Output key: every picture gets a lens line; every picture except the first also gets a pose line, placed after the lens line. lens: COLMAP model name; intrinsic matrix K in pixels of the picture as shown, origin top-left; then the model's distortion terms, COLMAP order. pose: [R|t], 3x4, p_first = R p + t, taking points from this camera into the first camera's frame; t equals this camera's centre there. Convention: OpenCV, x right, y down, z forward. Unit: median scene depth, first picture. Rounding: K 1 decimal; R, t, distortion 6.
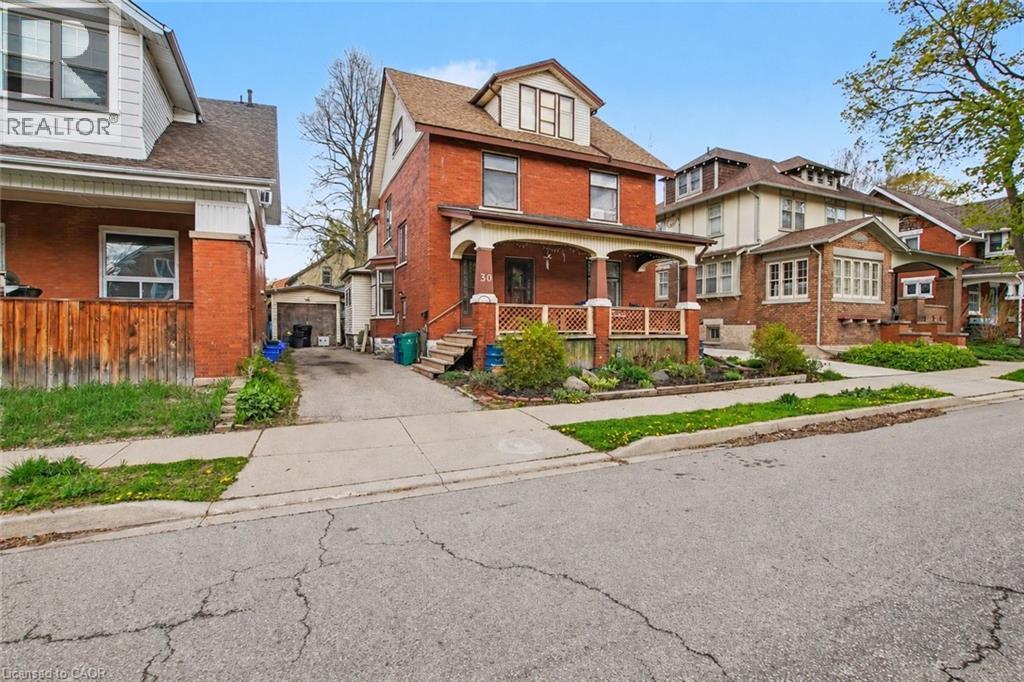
lens RADIAL K [[473.9, 0, 512.0], [0, 473.9, 341.0], [0, 0, 1]] dist [-0.031027, 0.000291]
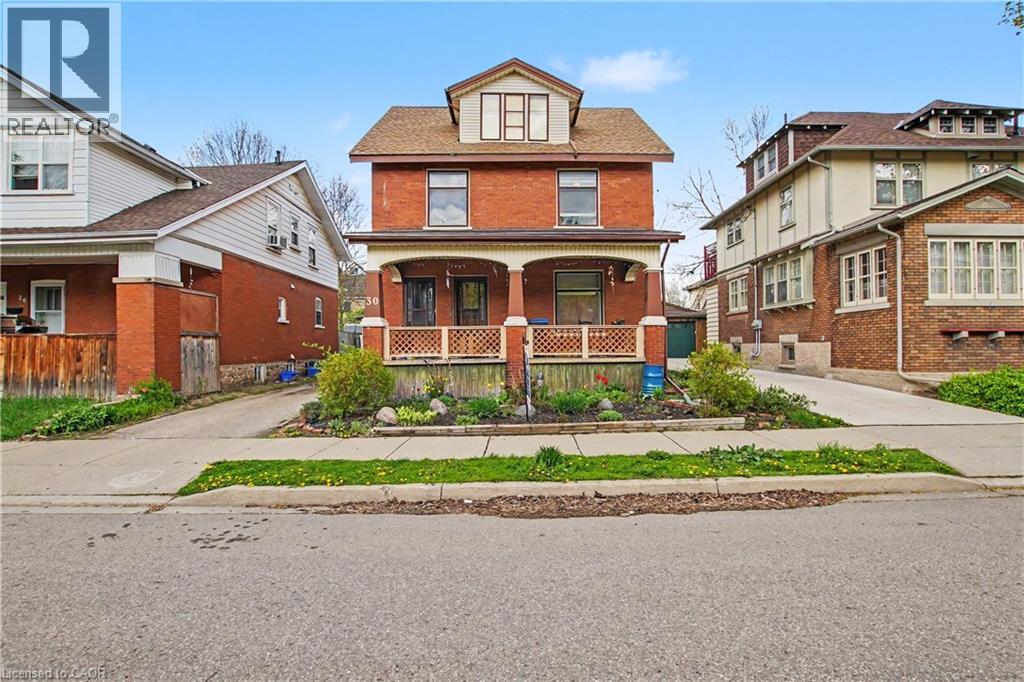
lens RADIAL K [[466.8, 0, 515.3], [0, 466.8, 345.8], [0, 0, 1]] dist [-0.029609, 0.000920]
pose [[0.910734, -0.011956, -0.412821, 0.450474], [-0.000233, 0.999566, -0.029462, -0.009264], [0.412994, 0.026928, 0.910336, 0.186410]]
